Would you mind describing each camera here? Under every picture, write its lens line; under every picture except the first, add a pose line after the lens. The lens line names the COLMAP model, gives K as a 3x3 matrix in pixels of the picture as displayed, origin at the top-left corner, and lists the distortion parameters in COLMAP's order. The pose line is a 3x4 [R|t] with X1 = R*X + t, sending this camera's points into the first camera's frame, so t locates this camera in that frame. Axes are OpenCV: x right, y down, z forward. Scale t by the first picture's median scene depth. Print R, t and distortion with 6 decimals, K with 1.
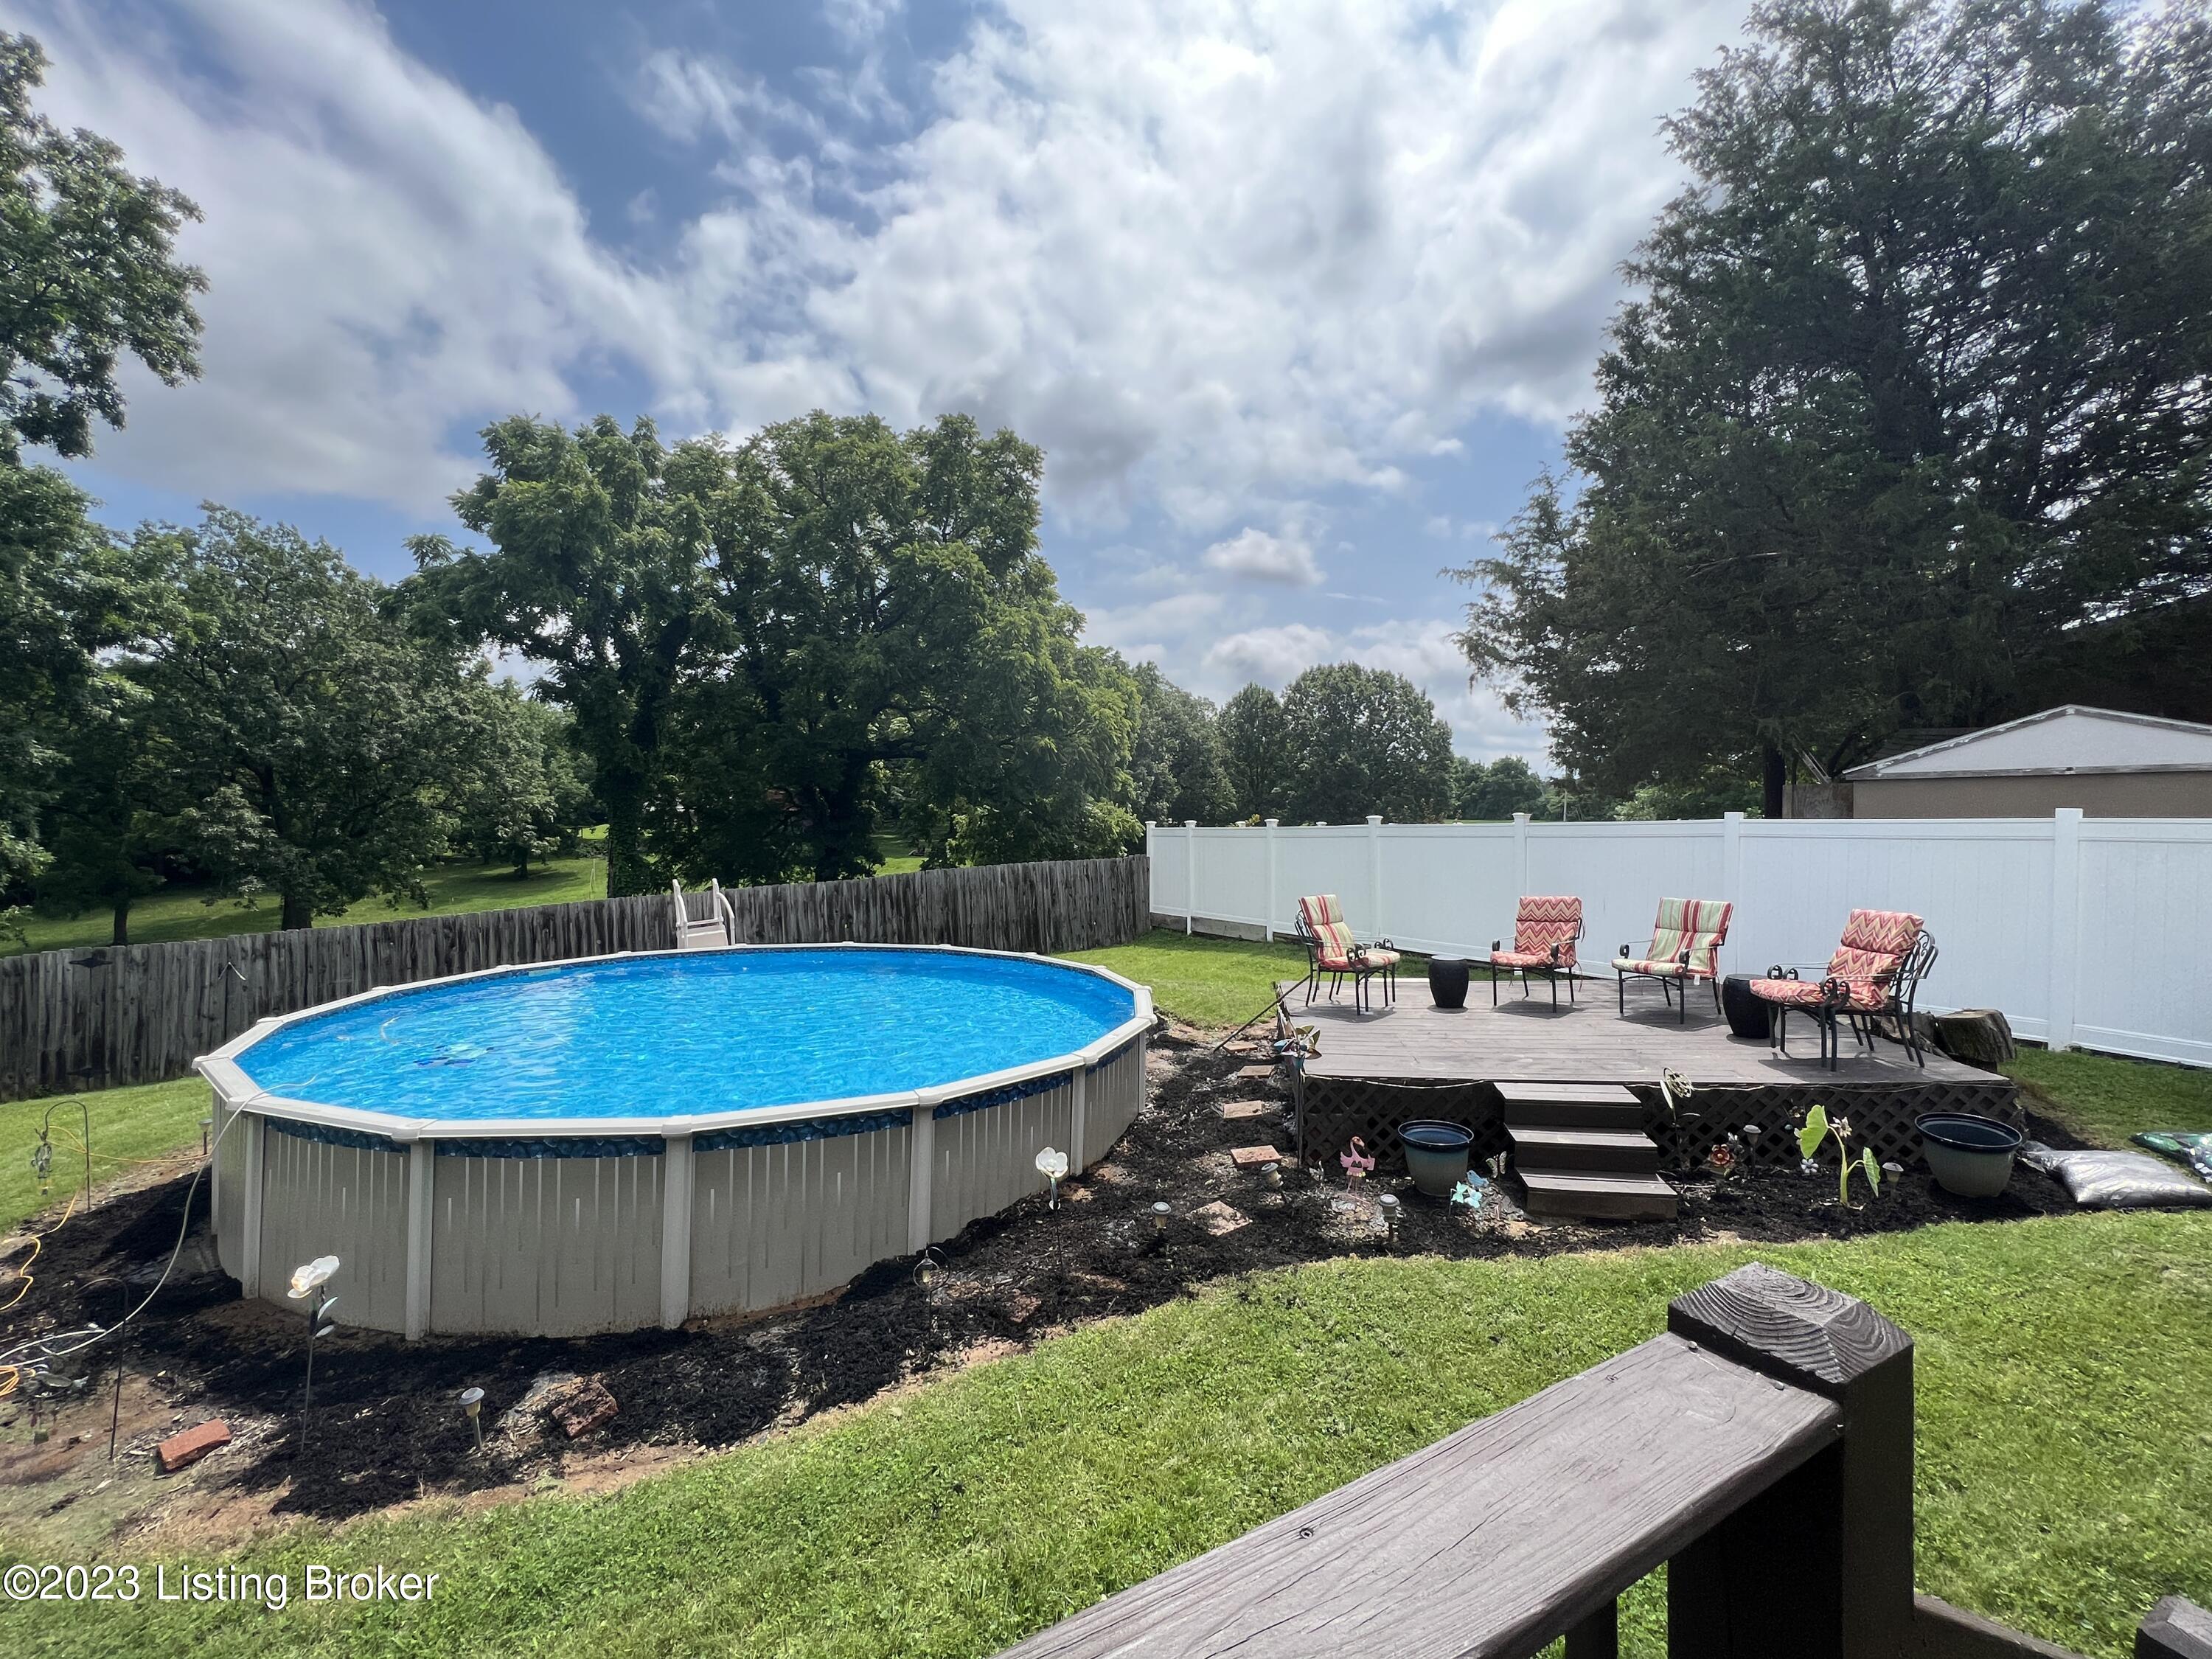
lens RADIAL K [[886.4, 0, 1103.5], [0, 886.4, 826.7], [0, 0, 1]] dist [-0.004730, 0.000766]
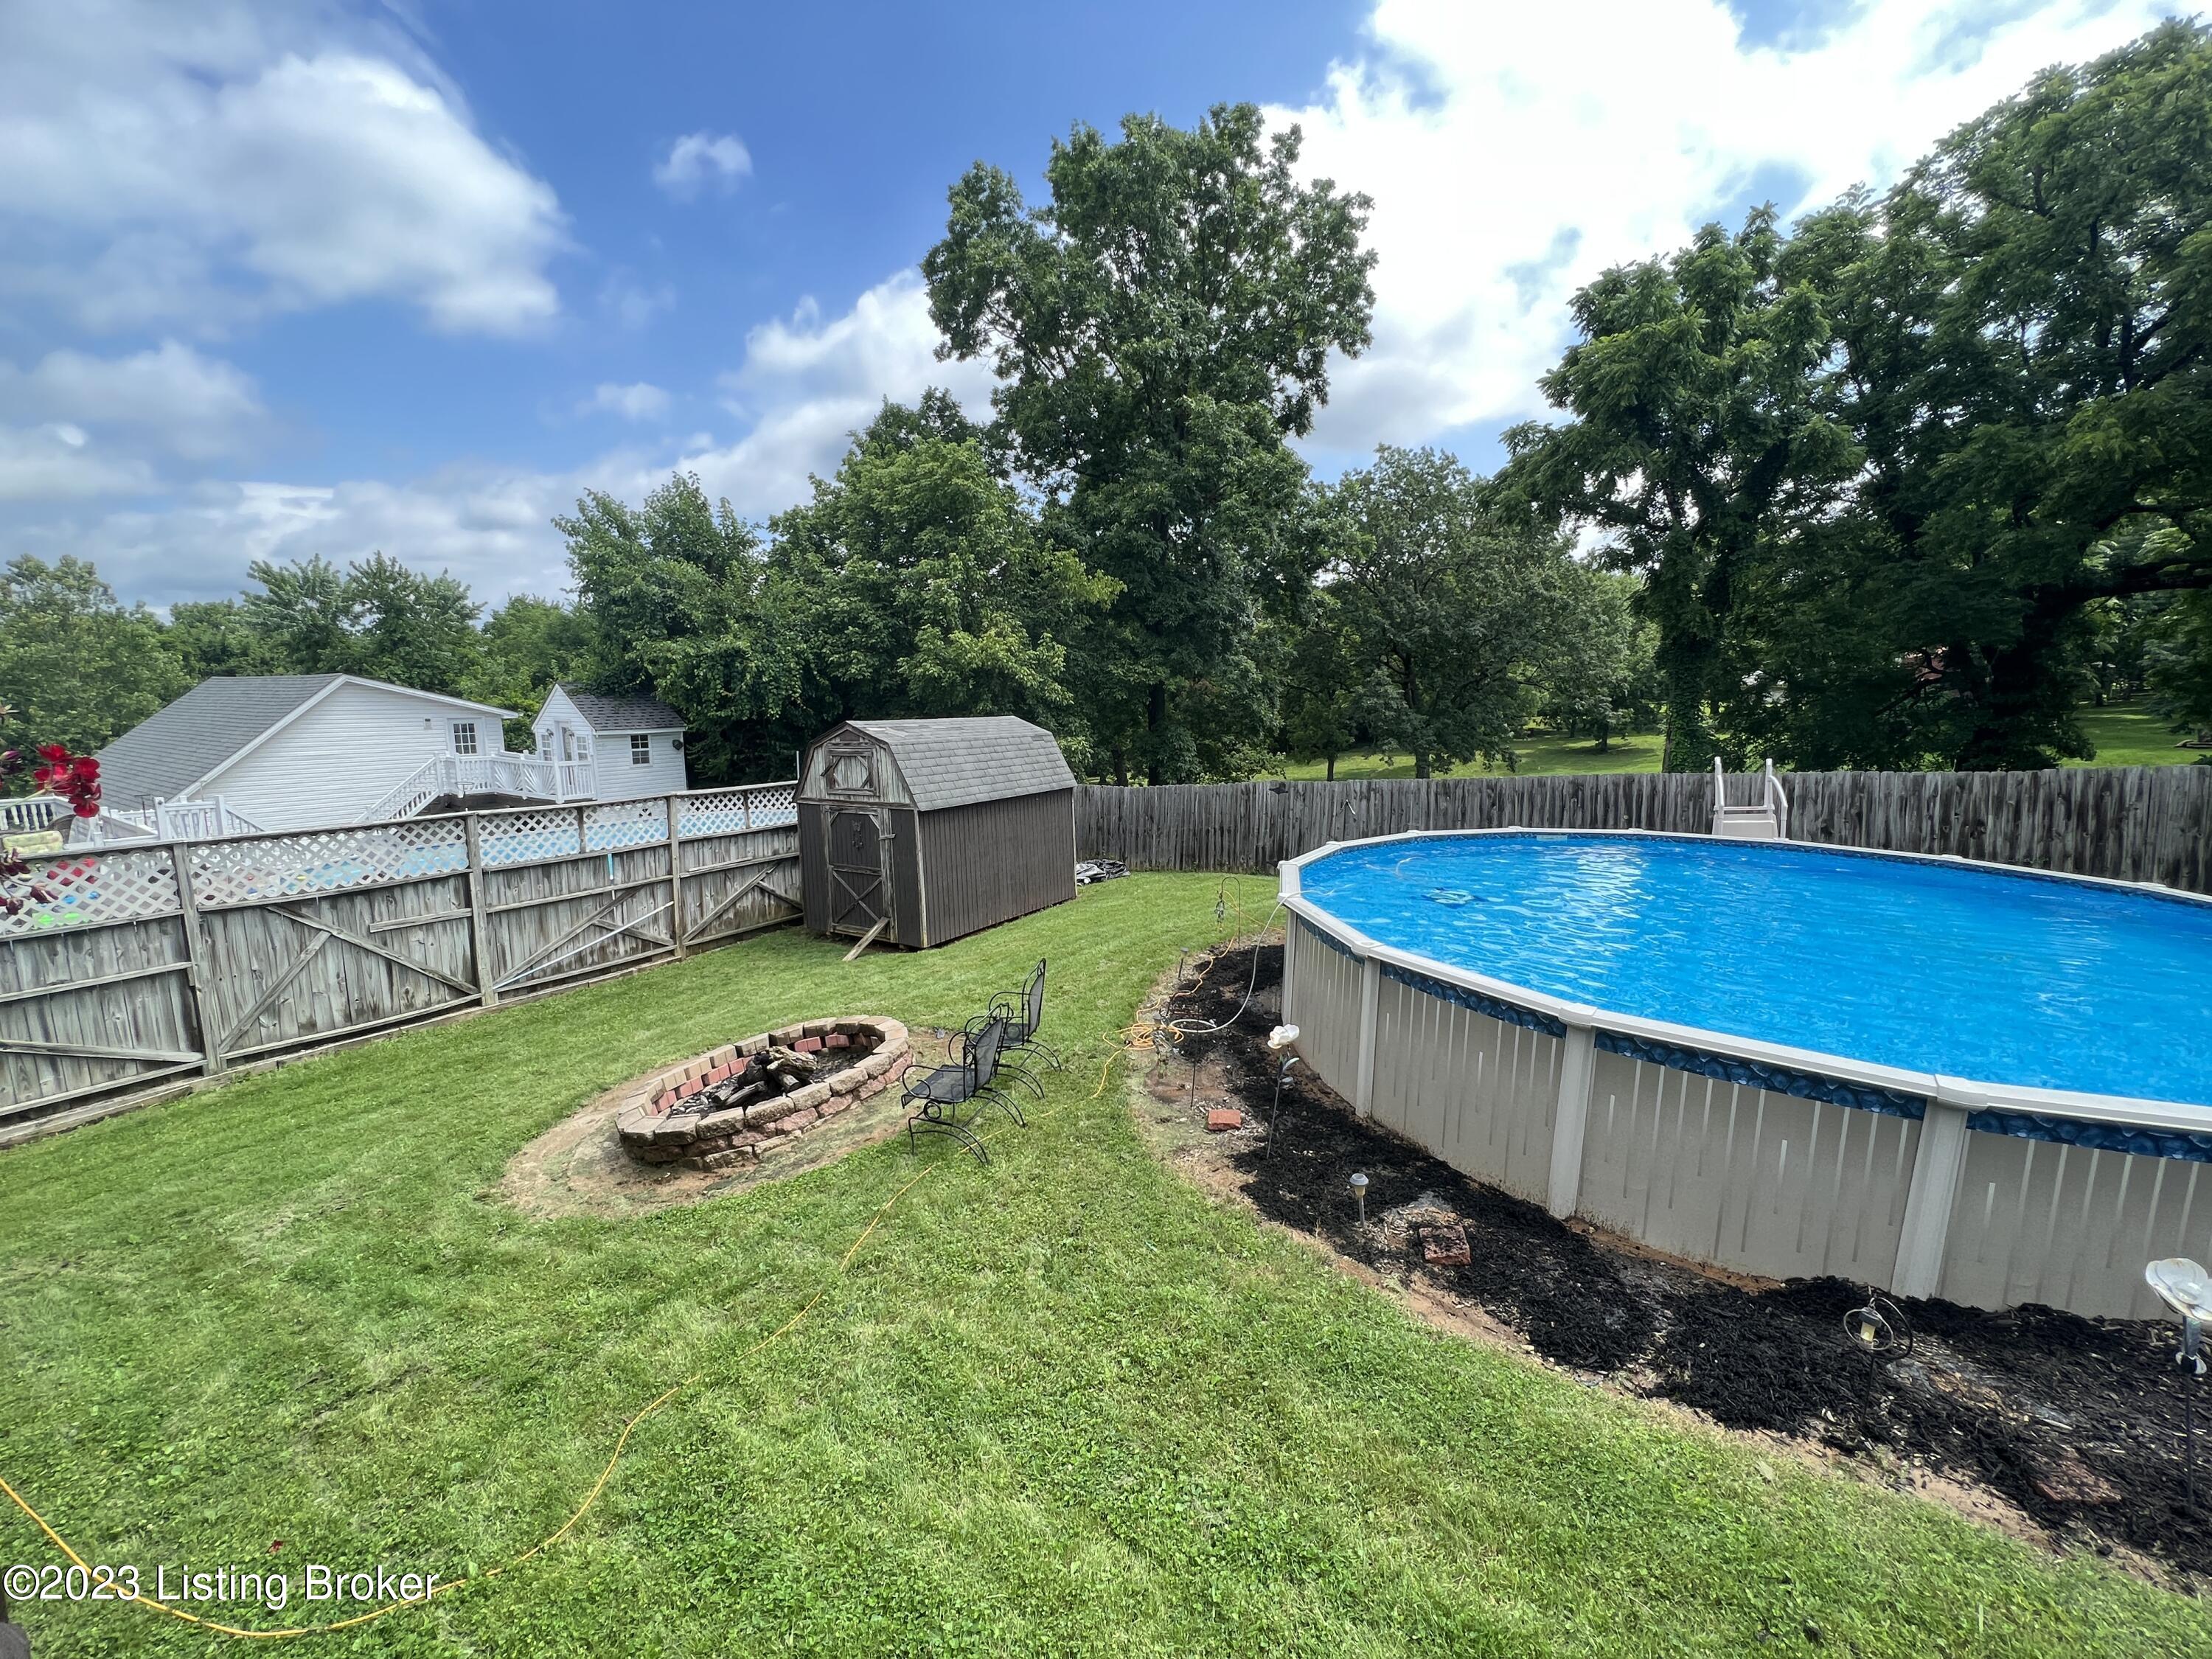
lens RADIAL K [[886.4, 0, 1103.8], [0, 886.4, 829.2], [0, 0, 1]] dist [-0.004730, 0.000766]
pose [[0.451371, 0.126267, -0.883358, 0.023508], [-0.000319, 0.989961, 0.141342, 0.005752], [0.892336, -0.063516, 0.446880, 0.048510]]
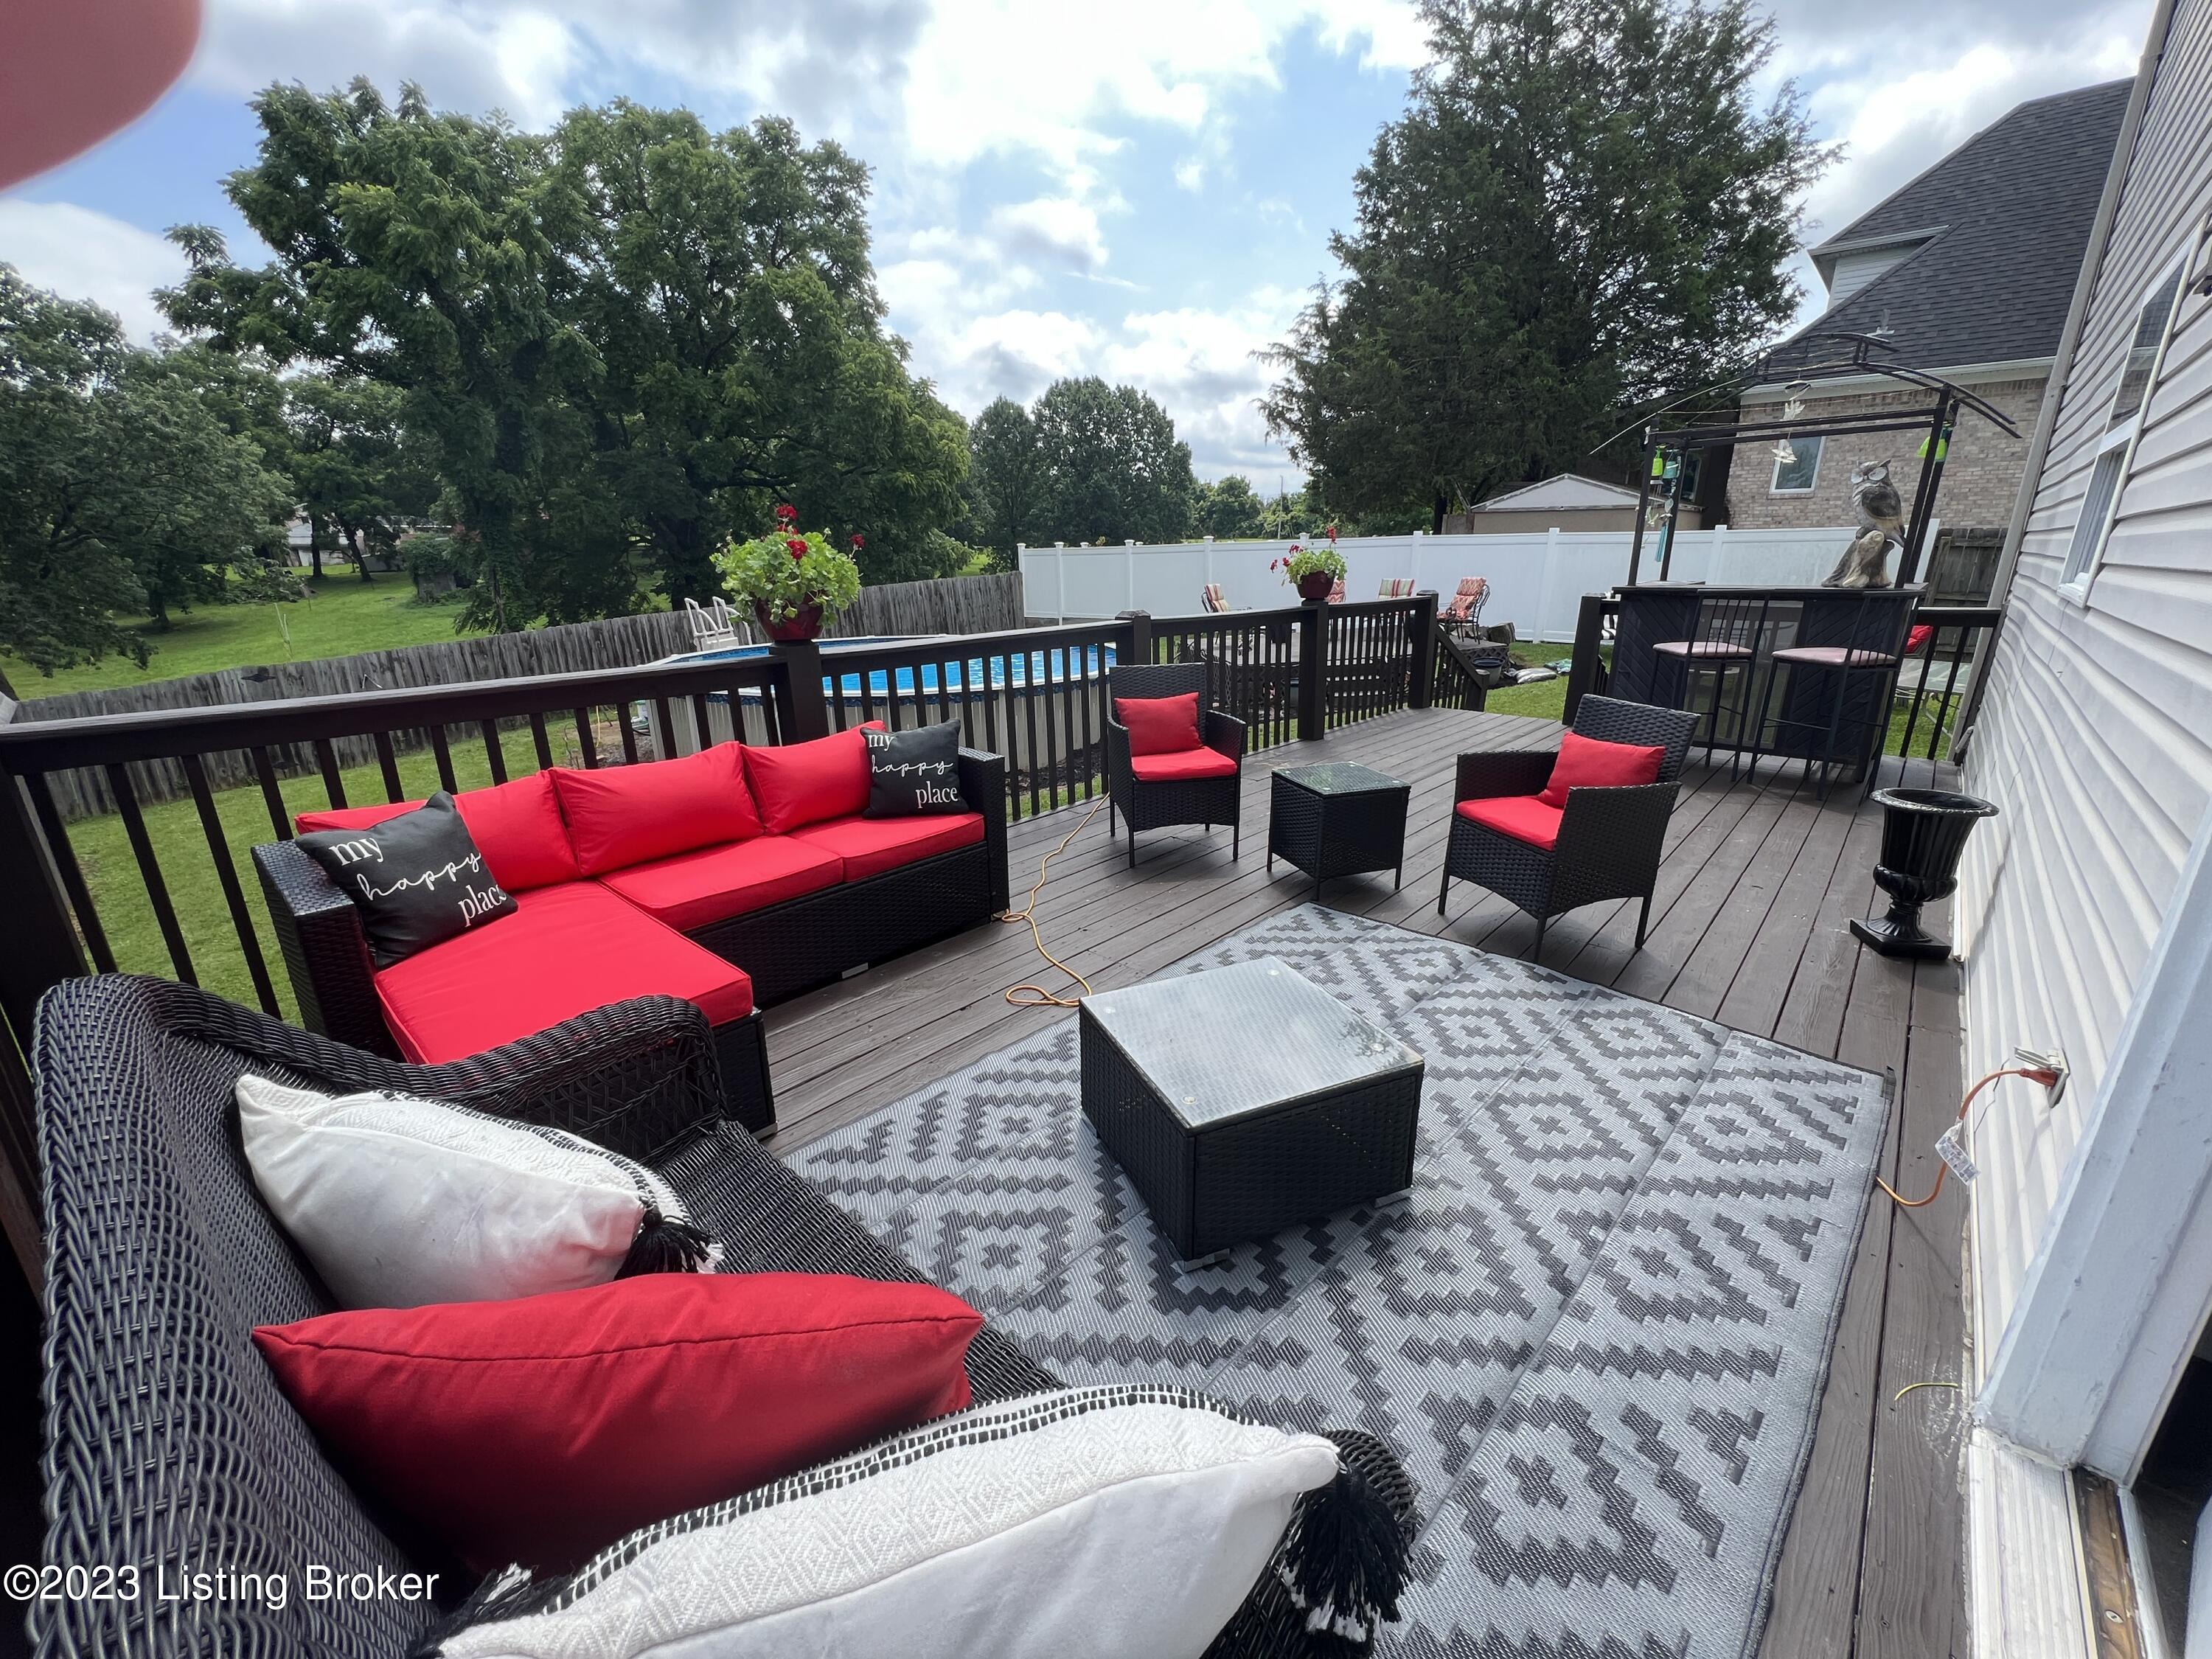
lens RADIAL K [[886.4, 0, 1107.3], [0, 886.4, 825.6], [0, 0, 1]] dist [-0.004730, 0.000766]
pose [[0.953616, -0.106508, 0.281555, -0.259782], [0.018113, 0.953923, 0.299506, 0.002015], [-0.300481, -0.280513, 0.911605, -0.350038]]
